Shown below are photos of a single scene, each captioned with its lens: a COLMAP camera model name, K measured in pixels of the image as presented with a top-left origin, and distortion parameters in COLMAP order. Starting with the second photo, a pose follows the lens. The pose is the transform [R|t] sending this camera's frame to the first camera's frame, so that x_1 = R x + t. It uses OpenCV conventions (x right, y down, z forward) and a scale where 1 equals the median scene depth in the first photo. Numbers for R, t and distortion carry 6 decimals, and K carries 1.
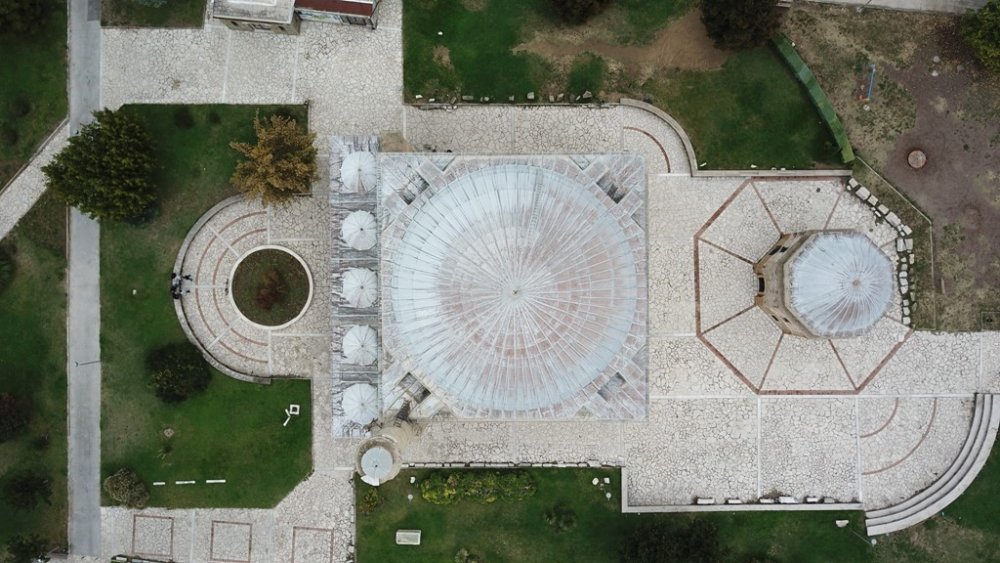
lens RADIAL K [[751.4, 0, 503.9], [0, 751.4, 285.1], [0, 0, 1]] dist [-0.004846, -0.002862]
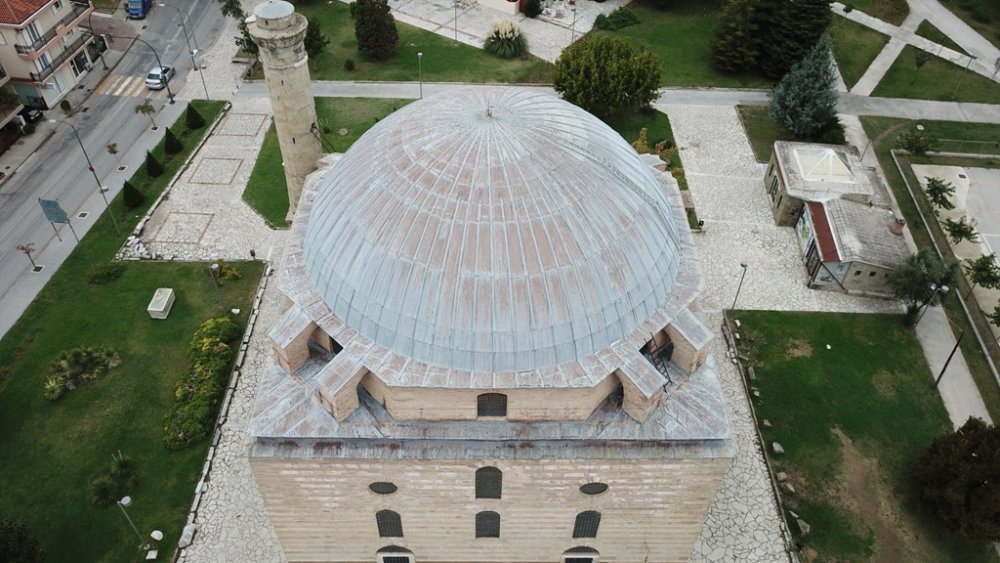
lens RADIAL K [[751.4, 0, 498.3], [0, 751.4, 281.4], [0, 0, 1]] dist [-0.004846, -0.002862]
pose [[0.000670, 0.707330, -0.706883, 0.395919], [-0.999675, -0.017554, -0.018513, 0.007739], [-0.025503, 0.706665, 0.707088, 0.434862]]
